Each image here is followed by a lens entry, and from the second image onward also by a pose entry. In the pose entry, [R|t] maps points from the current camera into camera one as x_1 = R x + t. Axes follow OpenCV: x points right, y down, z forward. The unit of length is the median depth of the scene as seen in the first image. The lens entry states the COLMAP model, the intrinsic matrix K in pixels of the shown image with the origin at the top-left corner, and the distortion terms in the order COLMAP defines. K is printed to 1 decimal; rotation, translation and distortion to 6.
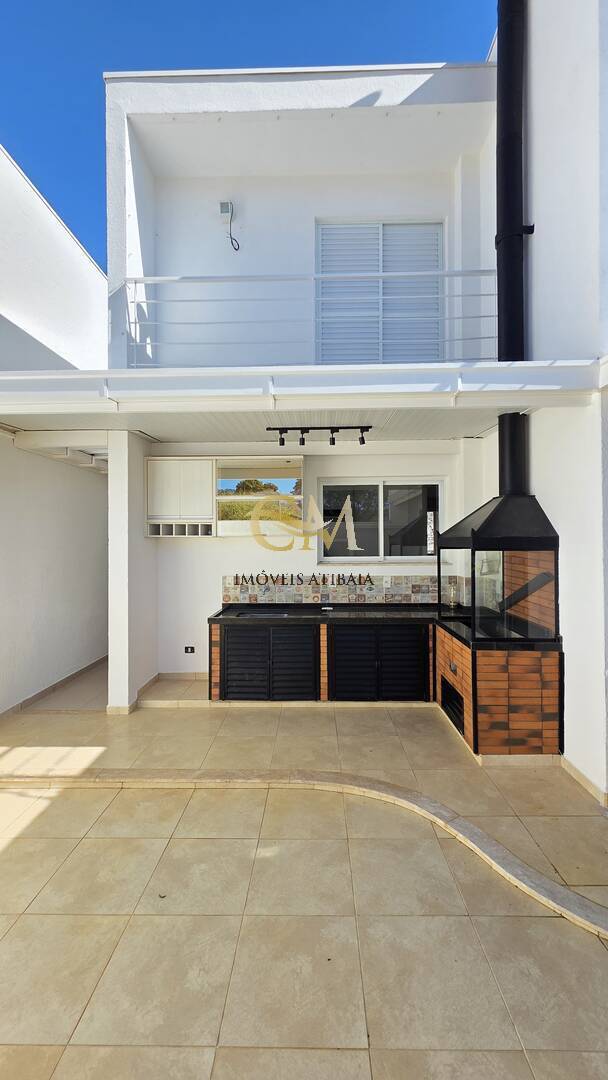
lens RADIAL K [[428.6, 0, 308.0], [0, 428.6, 537.8], [0, 0, 1]] dist [0.003142, 0.000438]
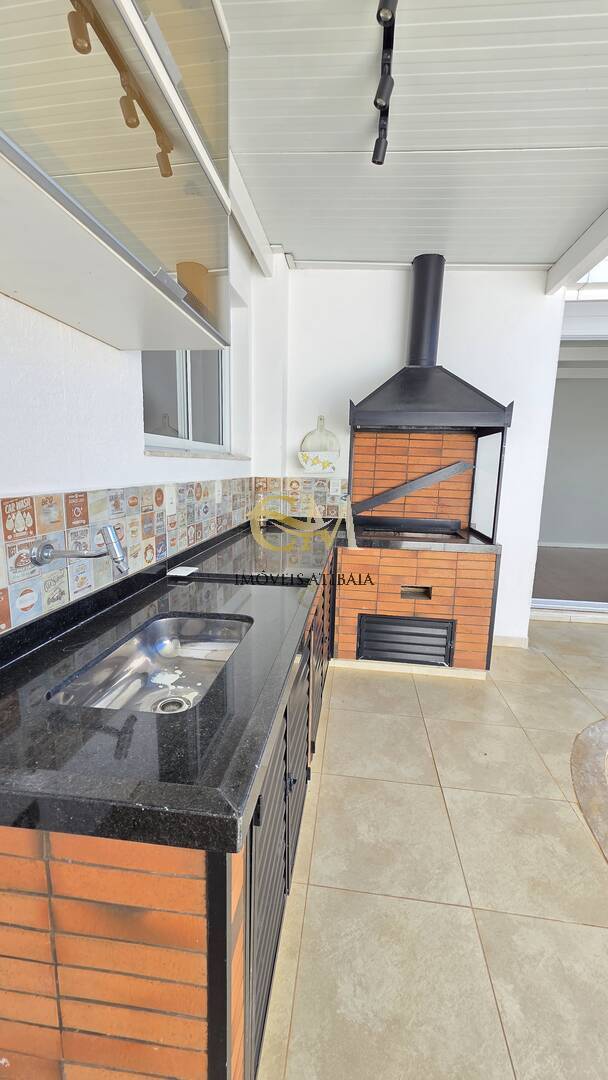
lens RADIAL K [[428.6, 0, 308.0], [0, 428.6, 537.8], [0, 0, 1]] dist [0.003142, 0.000438]
pose [[0.088269, -0.159007, 0.983324, -0.391545], [-0.038725, 0.985883, 0.162897, 0.091925], [-0.995344, -0.052458, 0.080865, 1.109209]]
